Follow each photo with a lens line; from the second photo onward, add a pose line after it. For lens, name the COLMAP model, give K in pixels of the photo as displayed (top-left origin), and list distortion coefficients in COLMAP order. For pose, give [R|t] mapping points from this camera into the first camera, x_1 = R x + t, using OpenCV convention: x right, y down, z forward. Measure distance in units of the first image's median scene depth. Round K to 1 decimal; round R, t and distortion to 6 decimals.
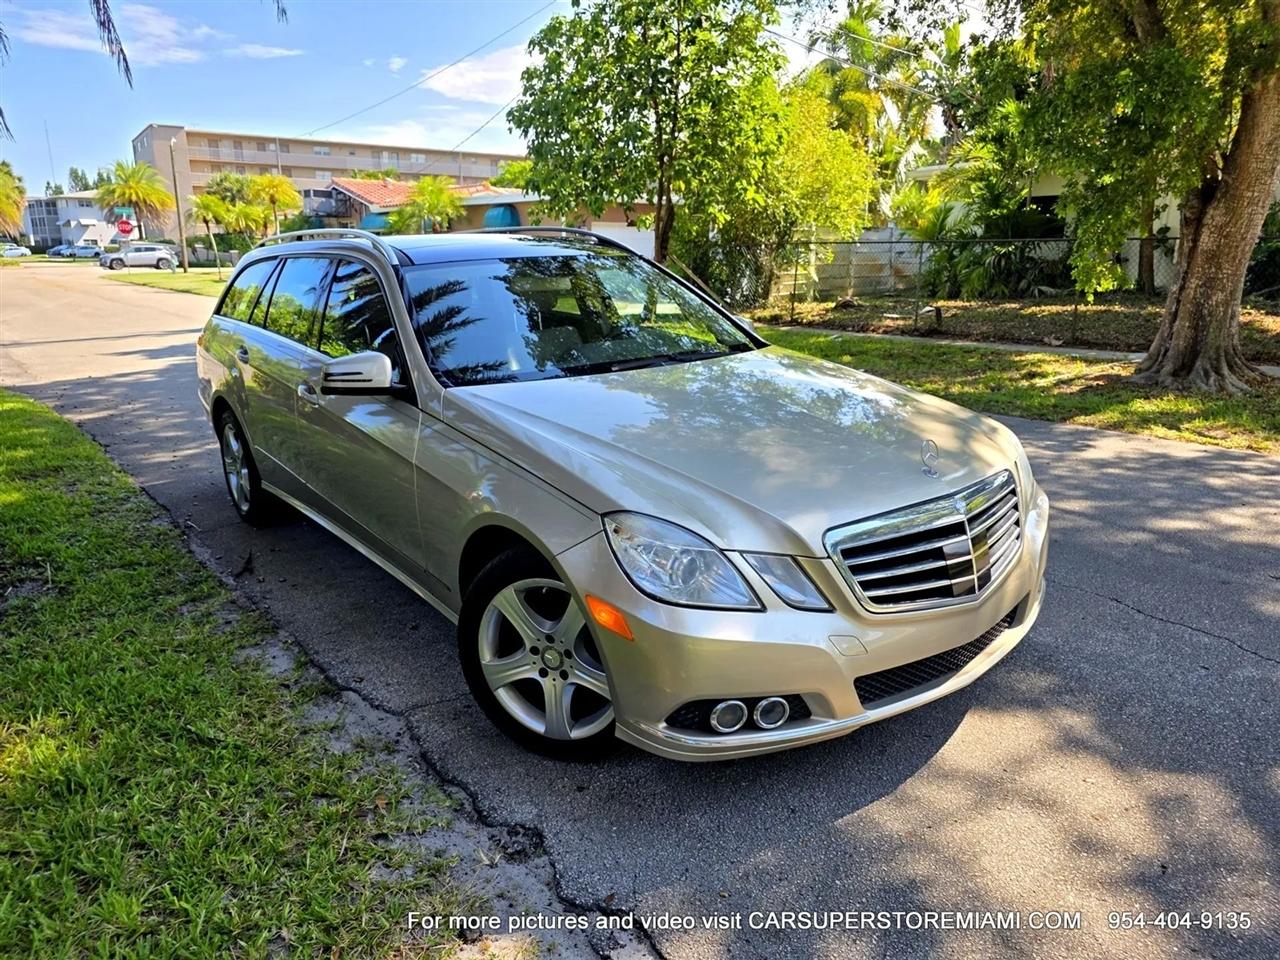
lens RADIAL K [[861.4, 0, 641.8], [0, 861.4, 482.5], [0, 0, 1]] dist [0.038063, -0.031710]
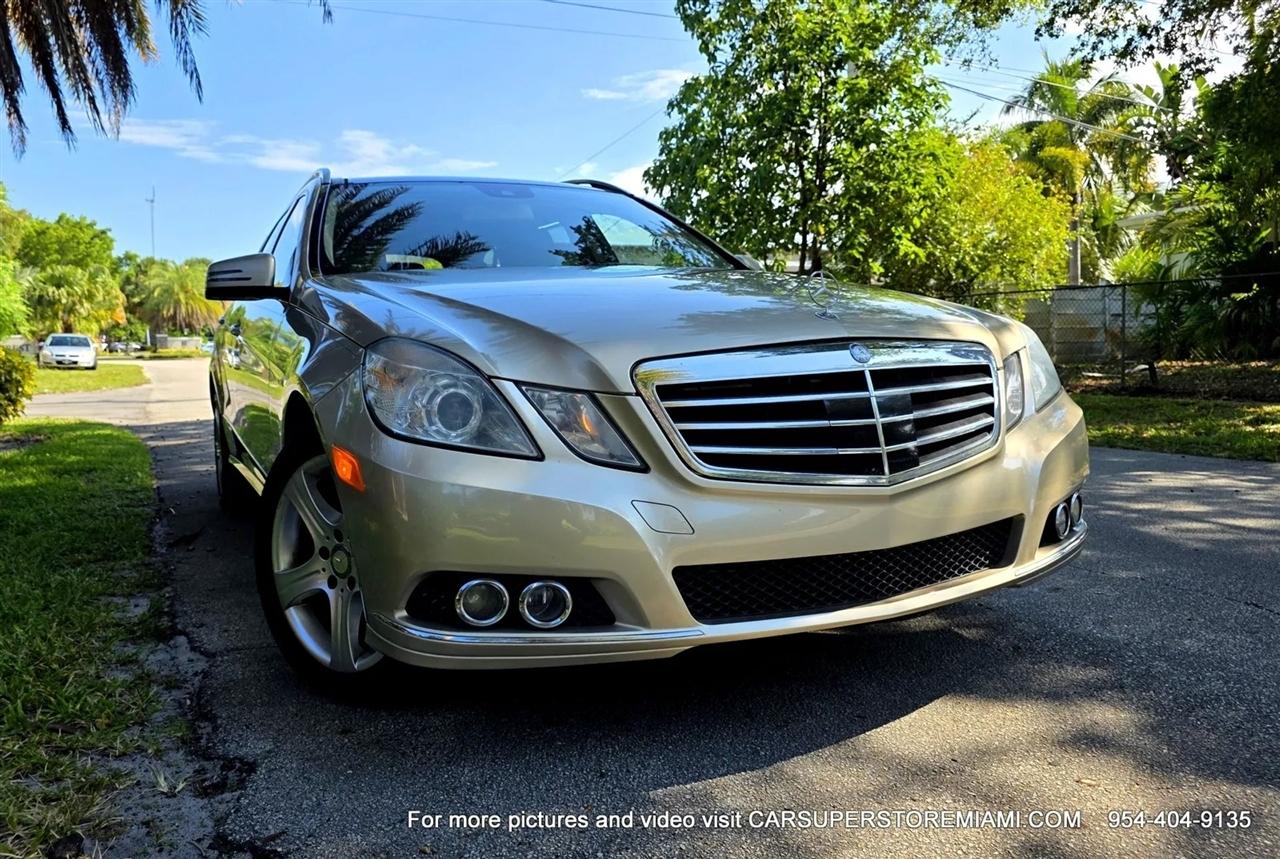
lens RADIAL K [[953.4, 0, 602.6], [0, 953.4, 390.6], [0, 0, 1]] dist [0.055594, -0.060139]
pose [[0.972859, -0.001357, -0.231394, 0.099119], [-0.047439, 0.977573, -0.205183, 0.066506], [0.226483, 0.210592, 0.950977, 0.058714]]
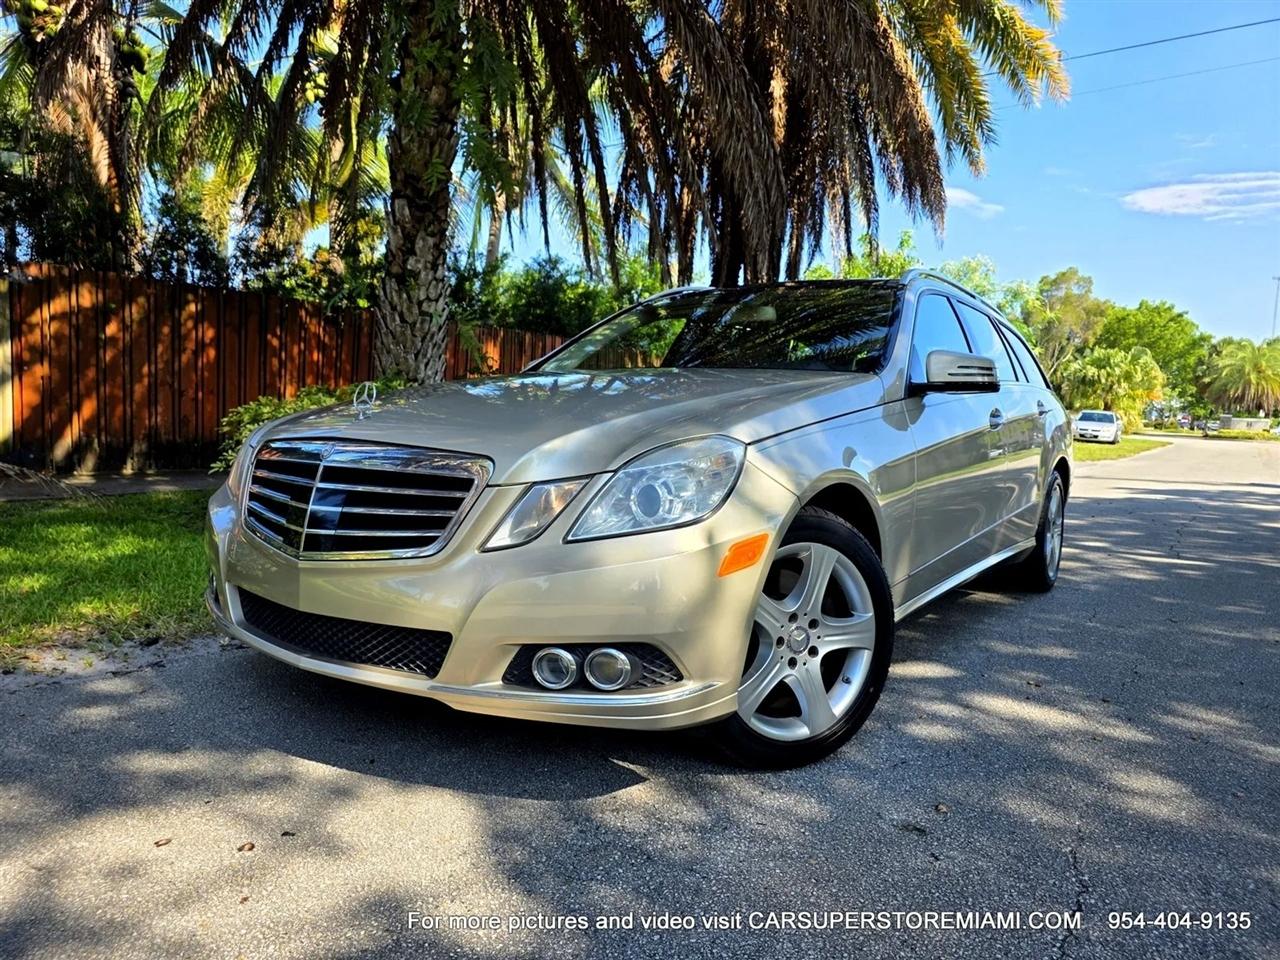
lens RADIAL K [[866.9, 0, 631.8], [0, 866.9, 468.5], [0, 0, 1]] dist [0.030061, -0.019967]
pose [[0.278832, 0.080796, -0.956935, 0.371892], [-0.287388, 0.957810, -0.002870, -0.011976], [0.916330, 0.275812, 0.290288, 0.295880]]
